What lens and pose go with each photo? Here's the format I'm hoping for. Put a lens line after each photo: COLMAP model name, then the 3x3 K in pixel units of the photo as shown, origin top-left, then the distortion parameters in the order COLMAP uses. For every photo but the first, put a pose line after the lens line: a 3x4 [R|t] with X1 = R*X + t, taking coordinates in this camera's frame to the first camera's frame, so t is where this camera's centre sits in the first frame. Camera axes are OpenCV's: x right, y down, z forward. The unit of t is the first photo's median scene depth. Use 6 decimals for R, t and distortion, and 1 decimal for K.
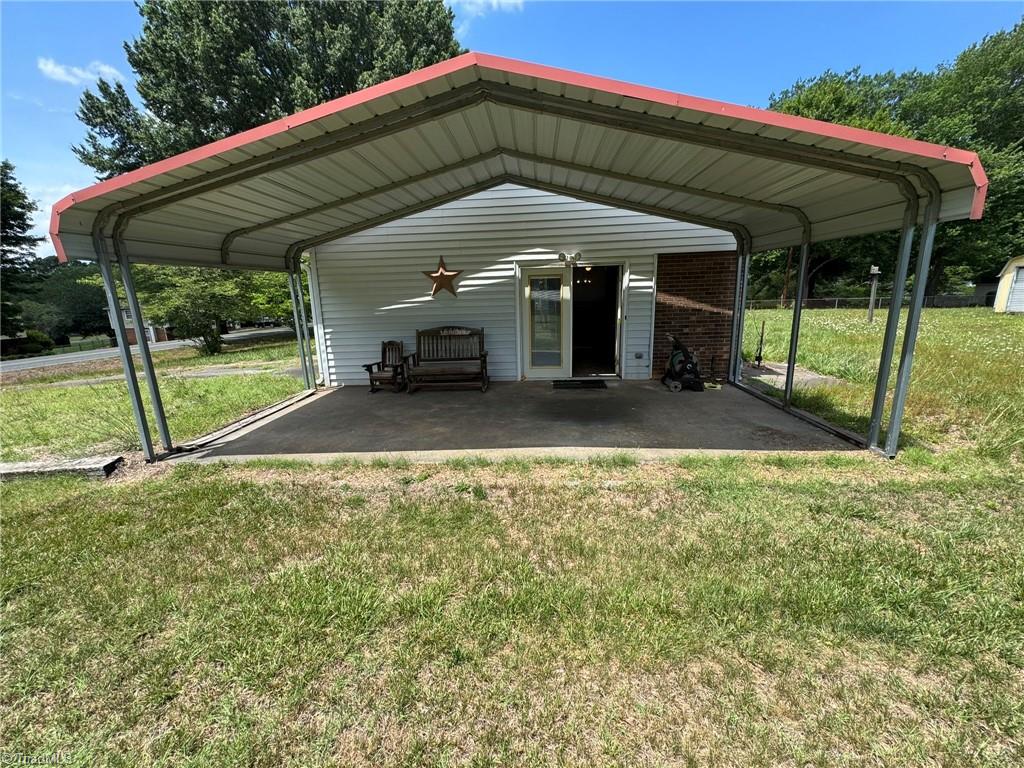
lens RADIAL K [[408.6, 0, 511.2], [0, 408.6, 383.9], [0, 0, 1]] dist [-0.004397, 0.001158]
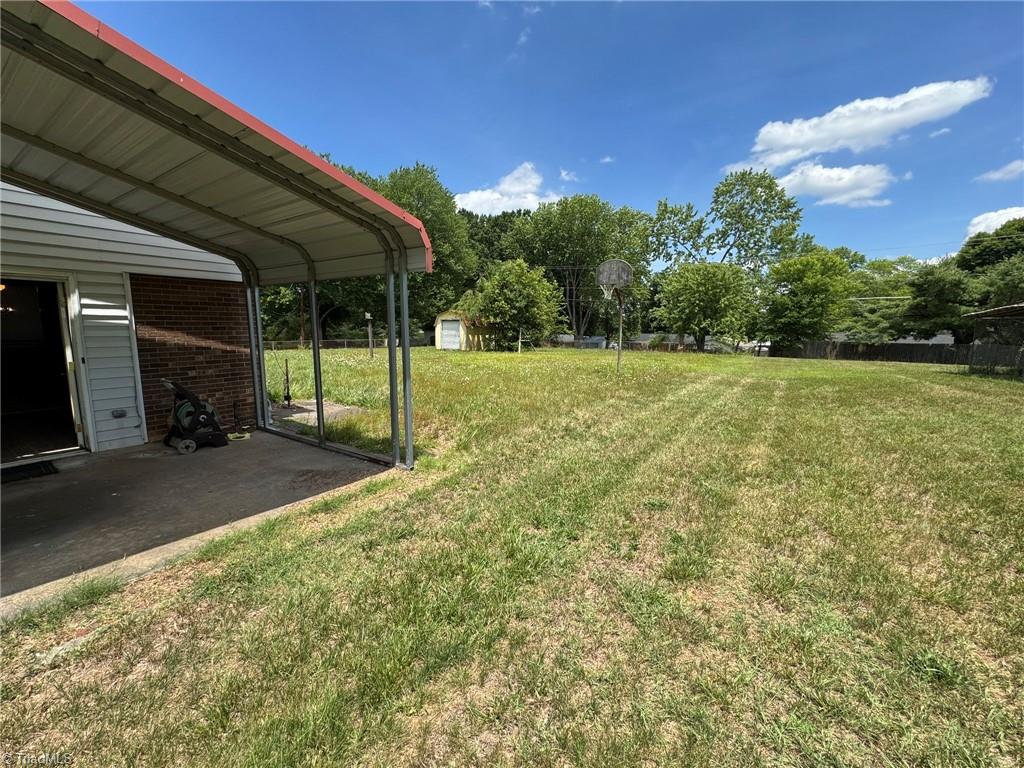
lens RADIAL K [[408.6, 0, 513.3], [0, 408.6, 382.1], [0, 0, 1]] dist [-0.004397, 0.001158]
pose [[0.494894, -0.081592, 0.865114, 0.071453], [0.171134, 0.985235, -0.004978, -0.005390], [-0.851935, 0.150514, 0.501550, 0.102823]]
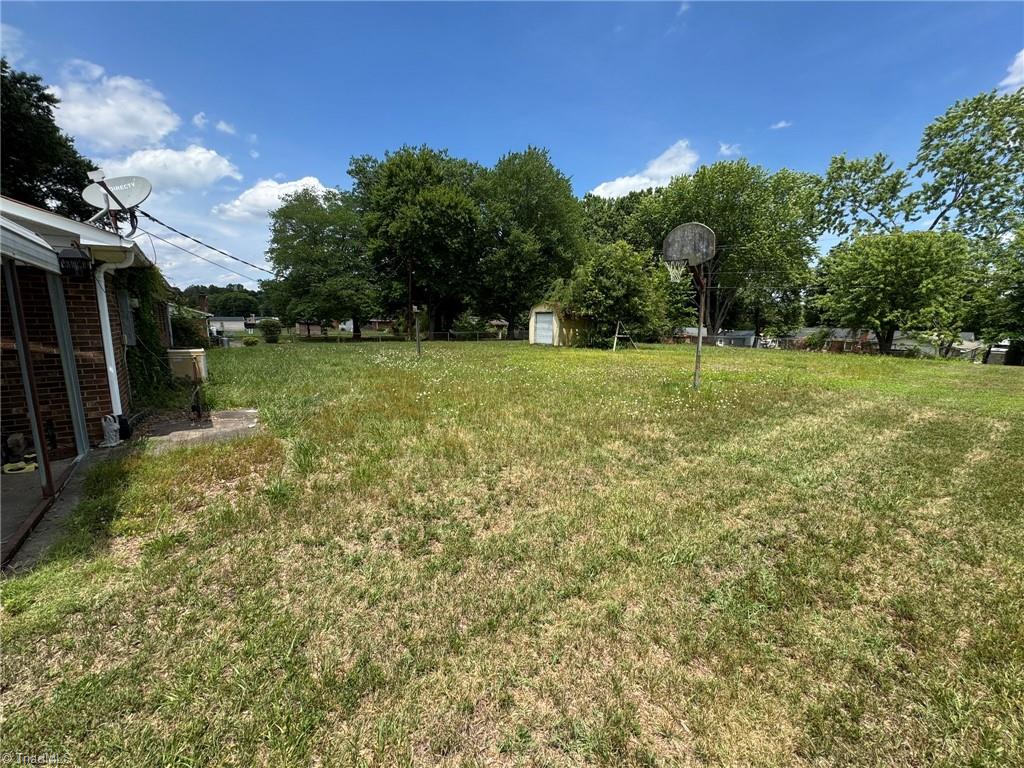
lens RADIAL K [[408.6, 0, 510.6], [0, 408.6, 383.3], [0, 0, 1]] dist [-0.004397, 0.001158]
pose [[0.751789, -0.068065, 0.655882, 0.874872], [0.116064, 0.992788, -0.030008, -0.024022], [-0.649109, 0.098684, 0.754267, -0.015418]]
